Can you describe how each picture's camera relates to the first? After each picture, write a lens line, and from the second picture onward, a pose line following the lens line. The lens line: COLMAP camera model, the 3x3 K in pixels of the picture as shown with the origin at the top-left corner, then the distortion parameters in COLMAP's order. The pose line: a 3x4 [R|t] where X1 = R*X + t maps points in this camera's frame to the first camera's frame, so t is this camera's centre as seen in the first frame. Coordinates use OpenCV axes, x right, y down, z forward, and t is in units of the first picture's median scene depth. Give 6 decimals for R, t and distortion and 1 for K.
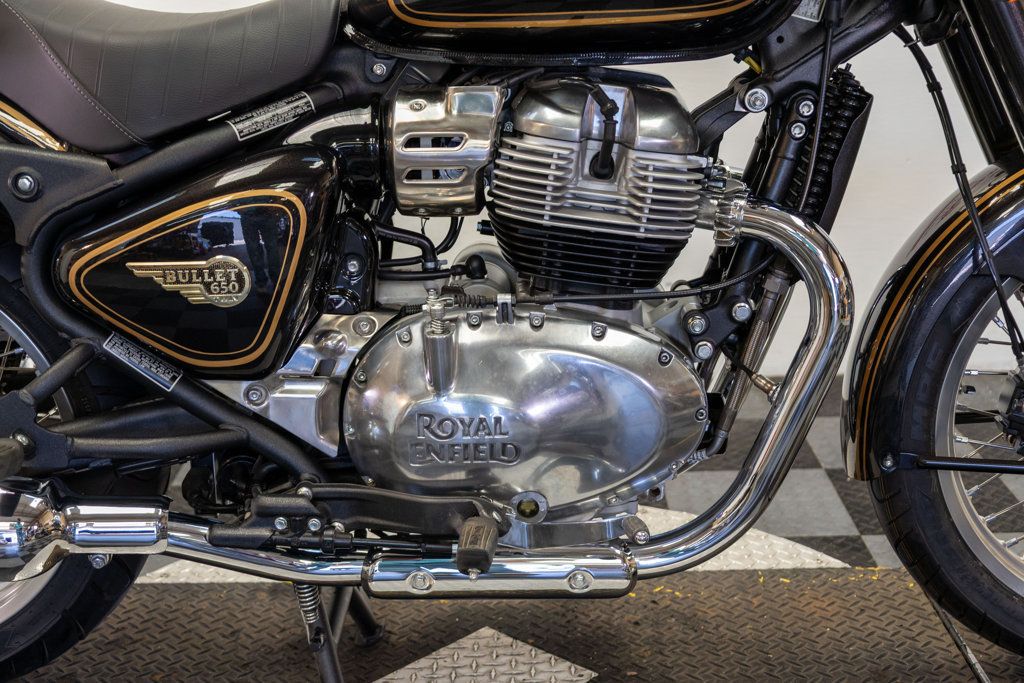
lens RADIAL K [[1422.7, 0, 512.0], [0, 1422.7, 341.5], [0, 0, 1]] dist [-0.004727, -0.006328]
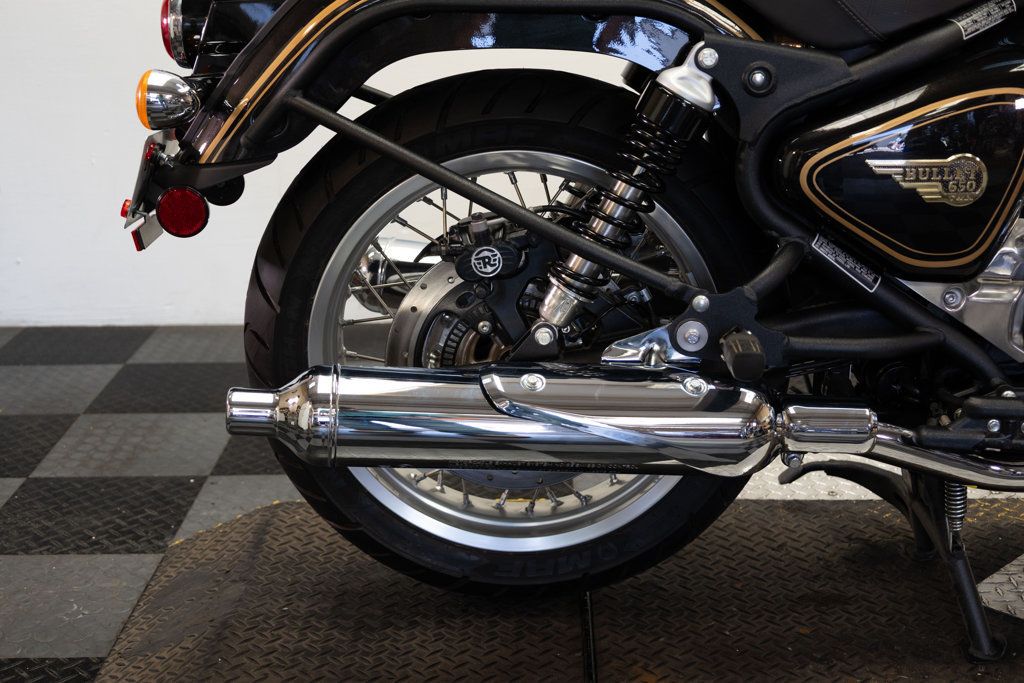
lens RADIAL K [[1422.7, 0, 512.0], [0, 1422.7, 341.5], [0, 0, 1]] dist [-0.004727, -0.006328]
pose [[0.999606, 0.016754, -0.022510, -0.472543], [-0.016114, 0.999469, 0.028319, 0.045579], [0.022972, -0.027945, 0.999345, -0.004061]]
